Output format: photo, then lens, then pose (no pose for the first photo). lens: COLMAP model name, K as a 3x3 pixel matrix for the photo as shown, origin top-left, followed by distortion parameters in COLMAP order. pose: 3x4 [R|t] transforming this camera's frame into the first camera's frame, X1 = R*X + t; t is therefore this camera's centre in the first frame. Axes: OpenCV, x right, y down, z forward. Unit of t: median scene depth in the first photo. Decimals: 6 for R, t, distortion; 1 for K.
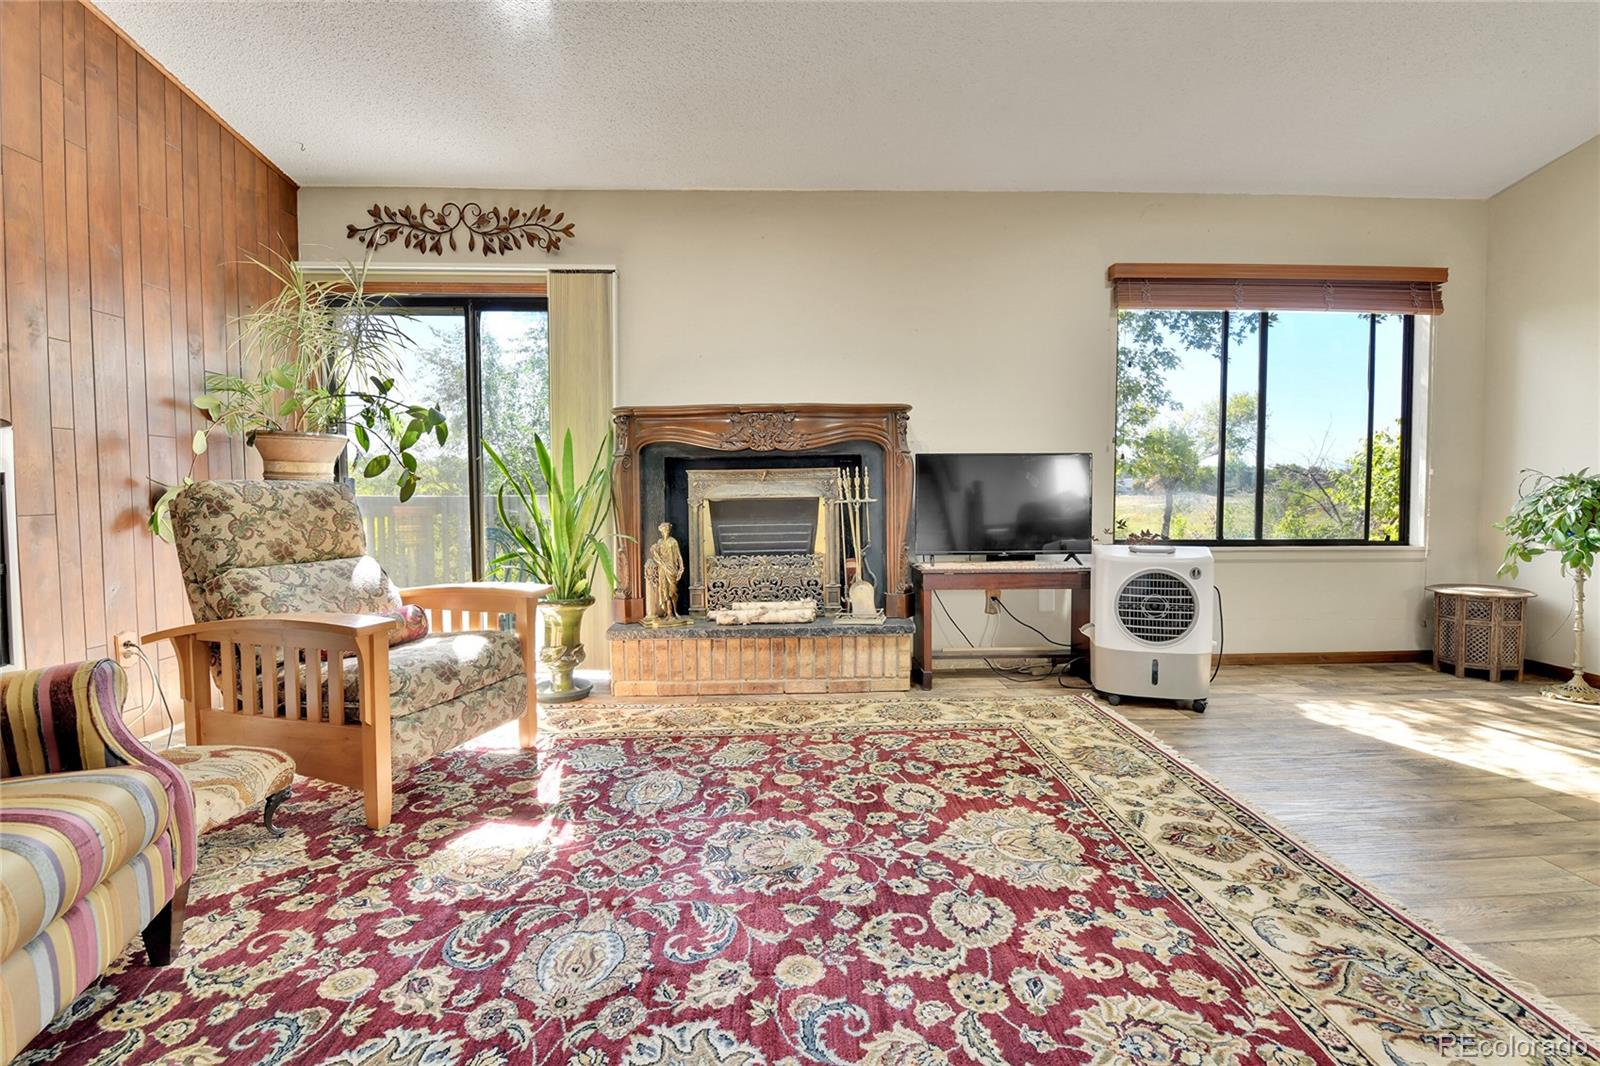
lens RADIAL K [[692.9, 0, 803.6], [0, 692.9, 524.2], [0, 0, 1]] dist [-0.001750, -0.011379]
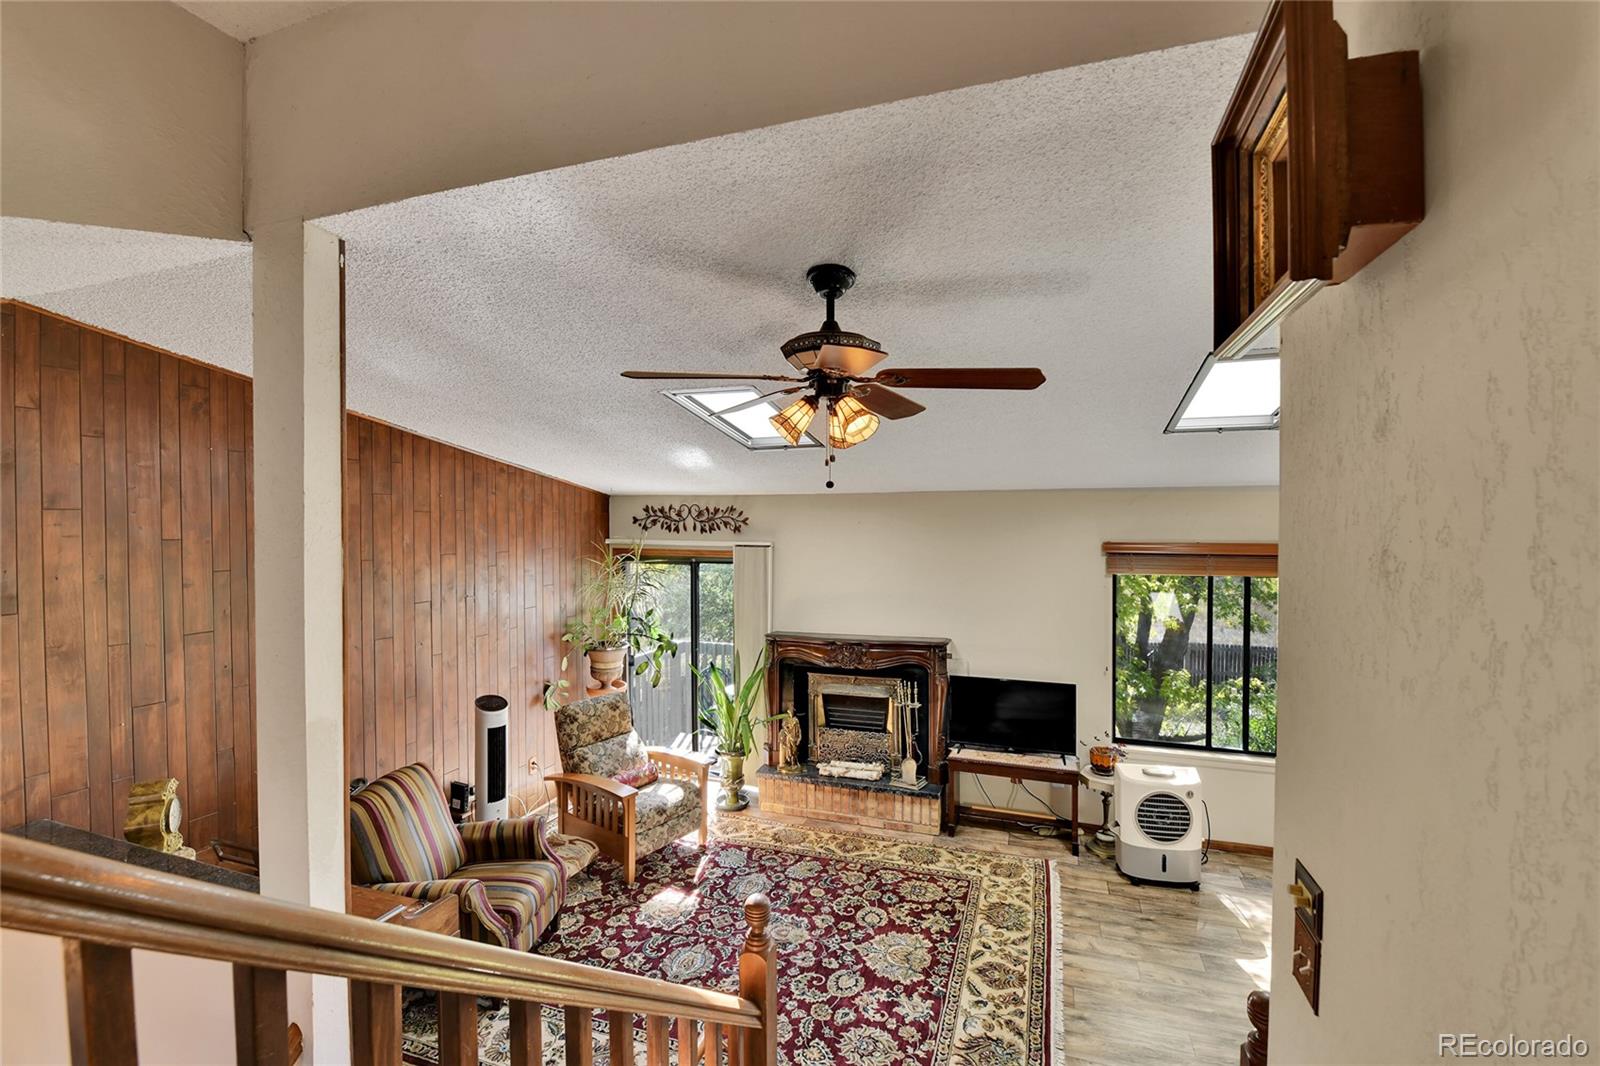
lens RADIAL K [[696.5, 0, 803.3], [0, 696.5, 522.5], [0, 0, 1]] dist [-0.002920, -0.008717]
pose [[0.933943, 0.004965, -0.357387, 0.659603], [-0.017691, 0.999320, -0.032347, -0.618392], [0.356983, 0.036533, 0.933396, -0.877966]]
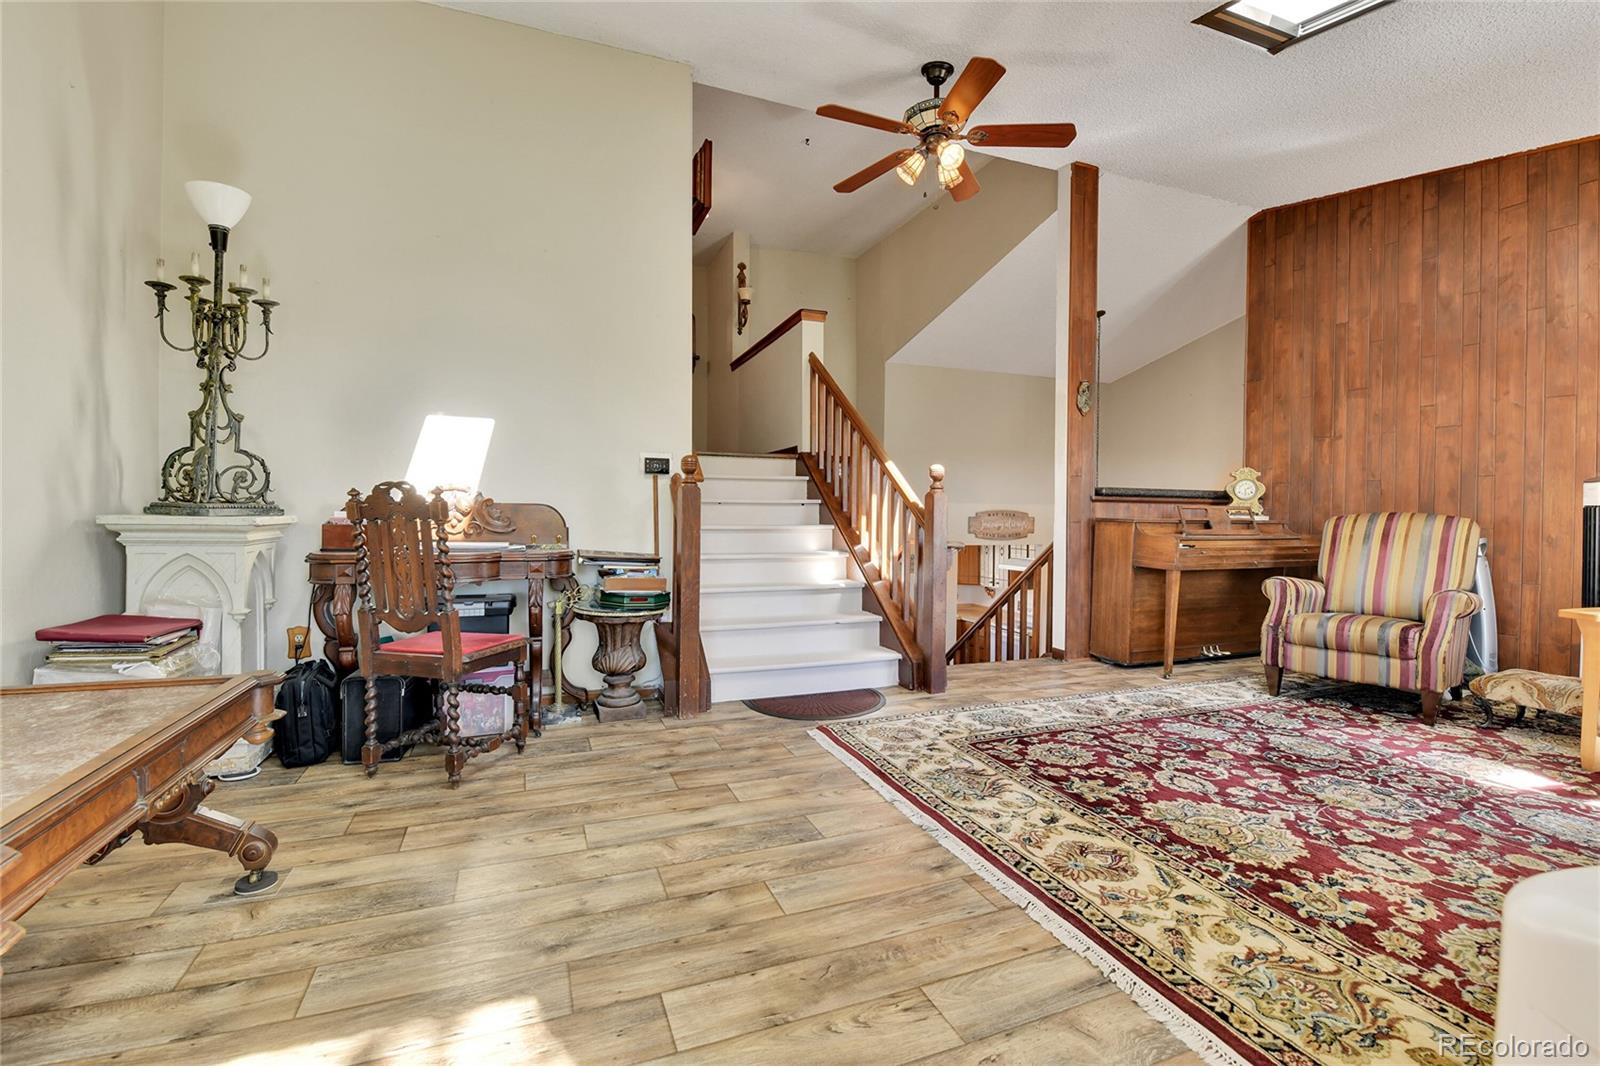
lens RADIAL K [[696.5, 0, 803.3], [0, 696.5, 522.5], [0, 0, 1]] dist [-0.002920, -0.008717]
pose [[-0.938682, 0.000870, -0.344782, 1.159834], [-0.021380, 0.997926, 0.060725, -0.076109], [0.344120, 0.064373, -0.936717, 1.548949]]
